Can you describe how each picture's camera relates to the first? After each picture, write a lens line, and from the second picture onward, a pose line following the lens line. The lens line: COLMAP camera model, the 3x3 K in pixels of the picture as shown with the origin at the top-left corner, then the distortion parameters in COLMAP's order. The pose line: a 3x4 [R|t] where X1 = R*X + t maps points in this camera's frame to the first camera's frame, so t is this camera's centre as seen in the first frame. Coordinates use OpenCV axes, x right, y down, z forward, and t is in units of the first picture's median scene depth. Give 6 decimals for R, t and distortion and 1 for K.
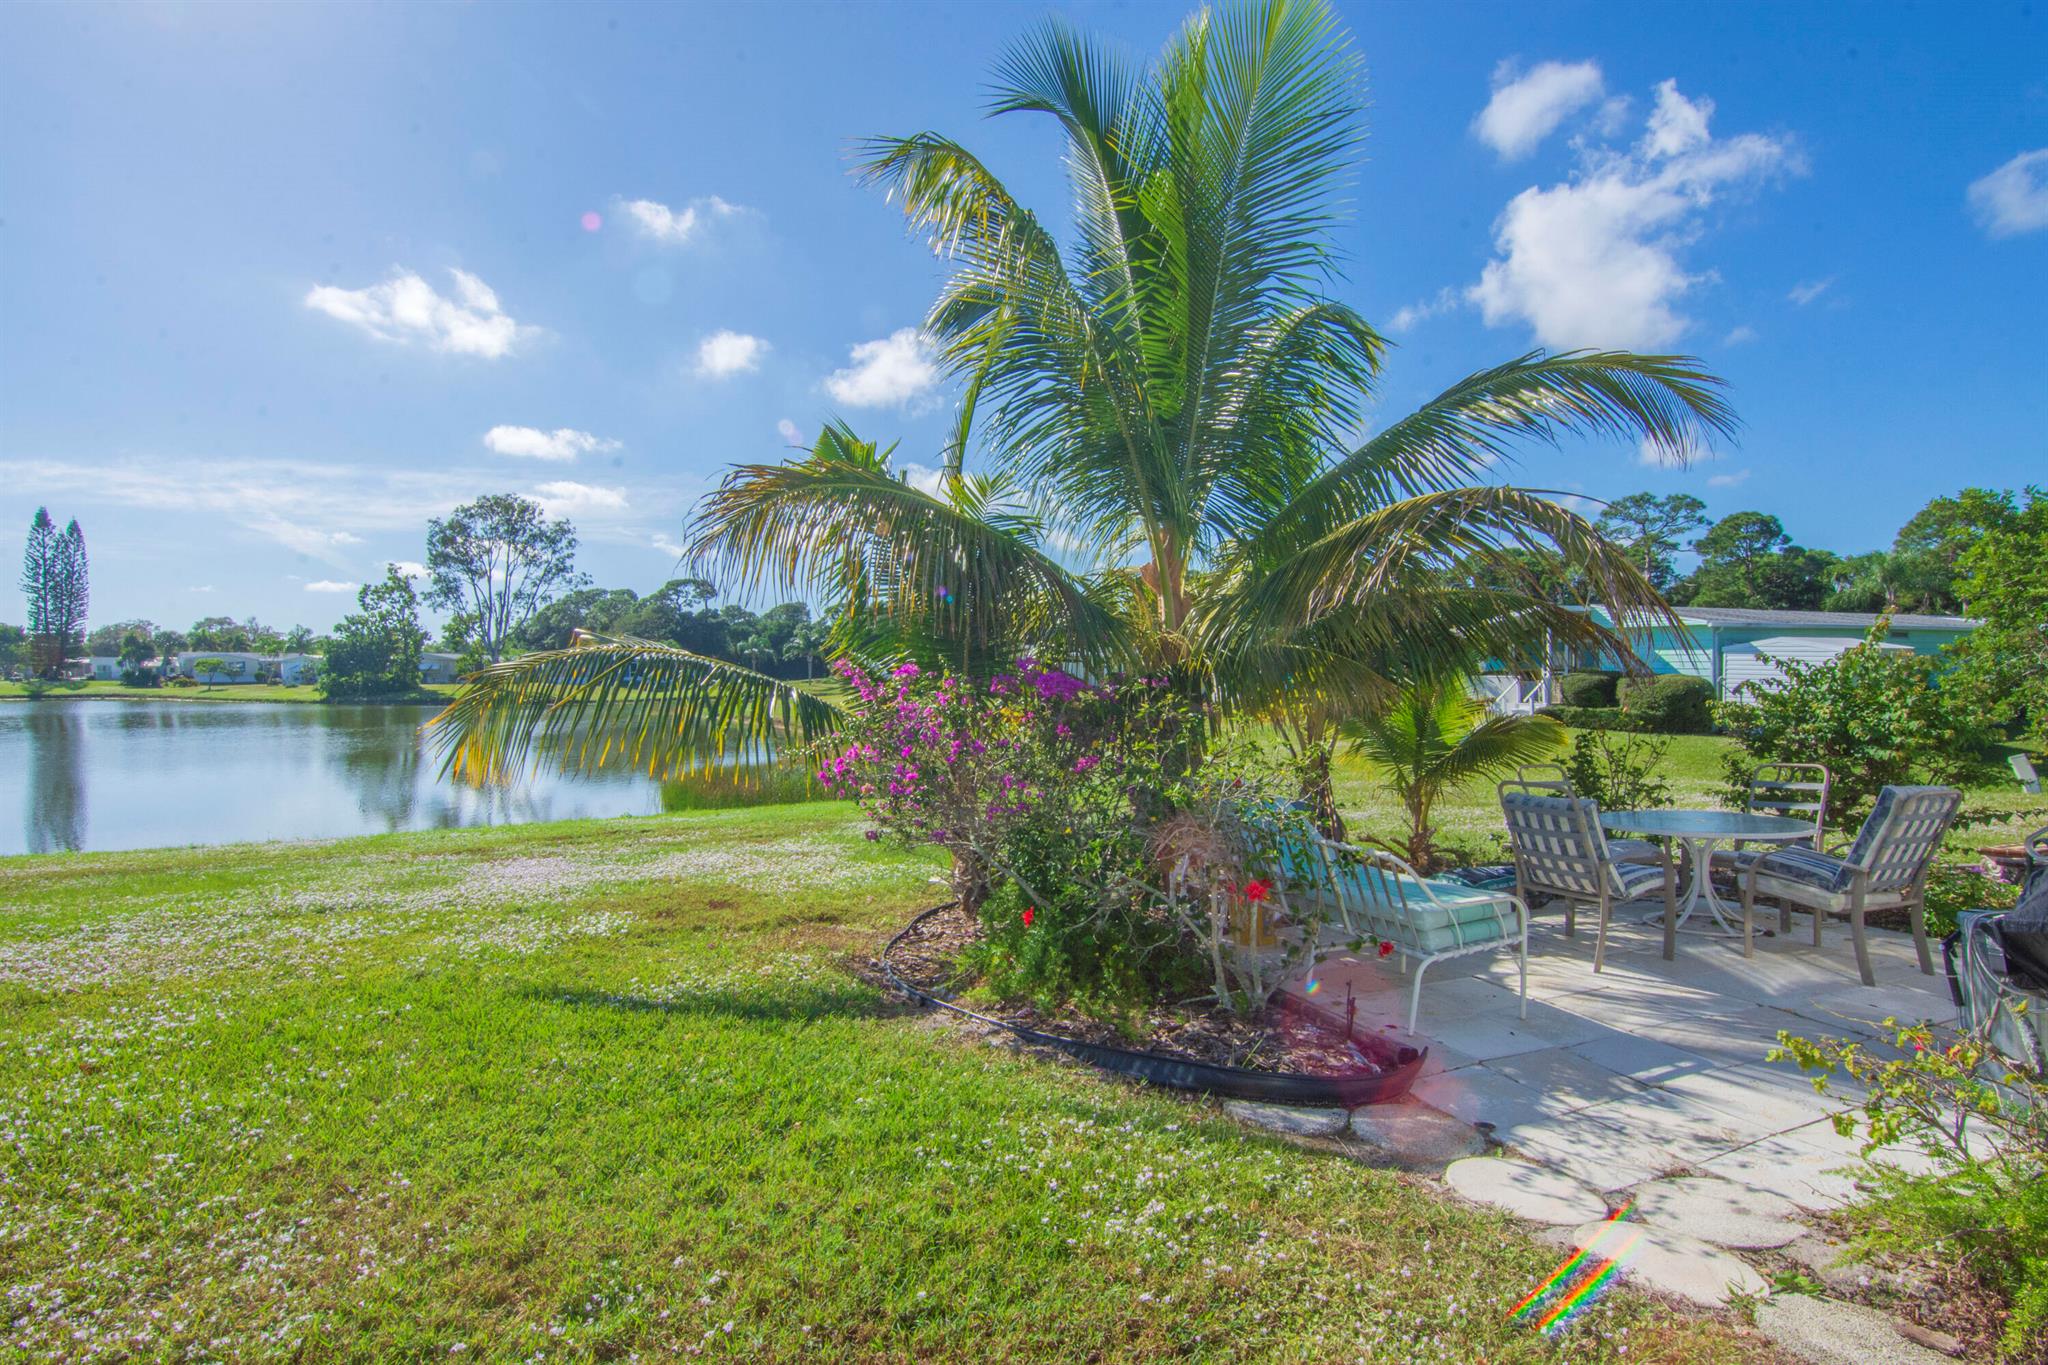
lens RADIAL K [[996.5, 0, 1020.9], [0, 996.5, 663.6], [0, 0, 1]] dist [-0.001710, -0.014056]
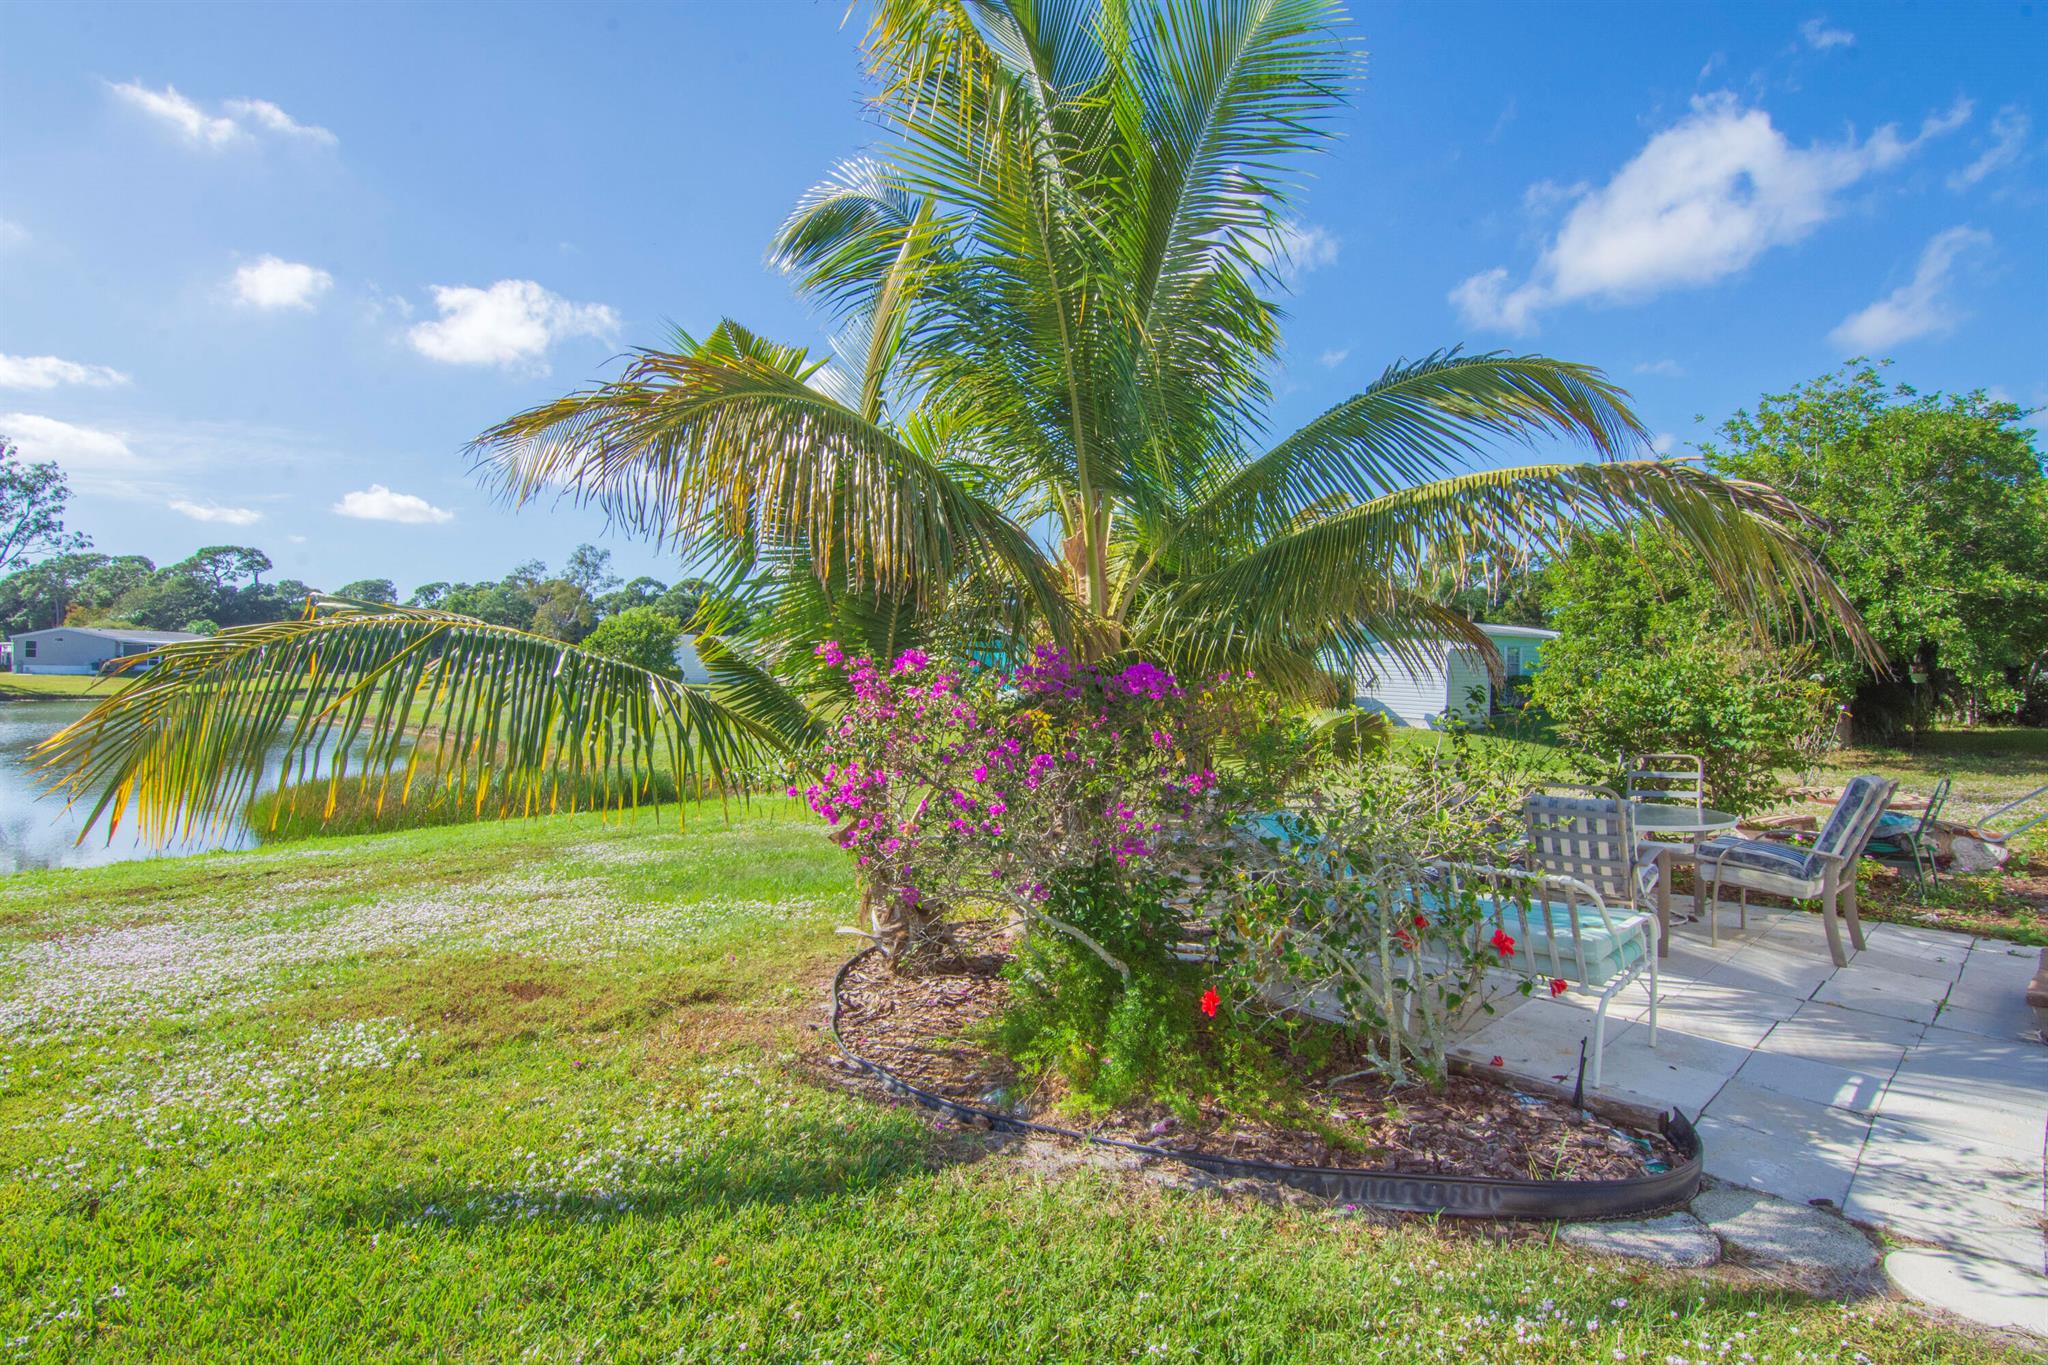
lens RADIAL K [[996.5, 0, 1020.9], [0, 996.5, 663.6], [0, 0, 1]] dist [-0.001710, -0.014056]
pose [[0.935948, 0.008112, 0.352045, -0.195874], [-0.010539, 0.999932, 0.004979, 0.004460], [-0.351981, -0.008370, 0.935970, 0.196119]]
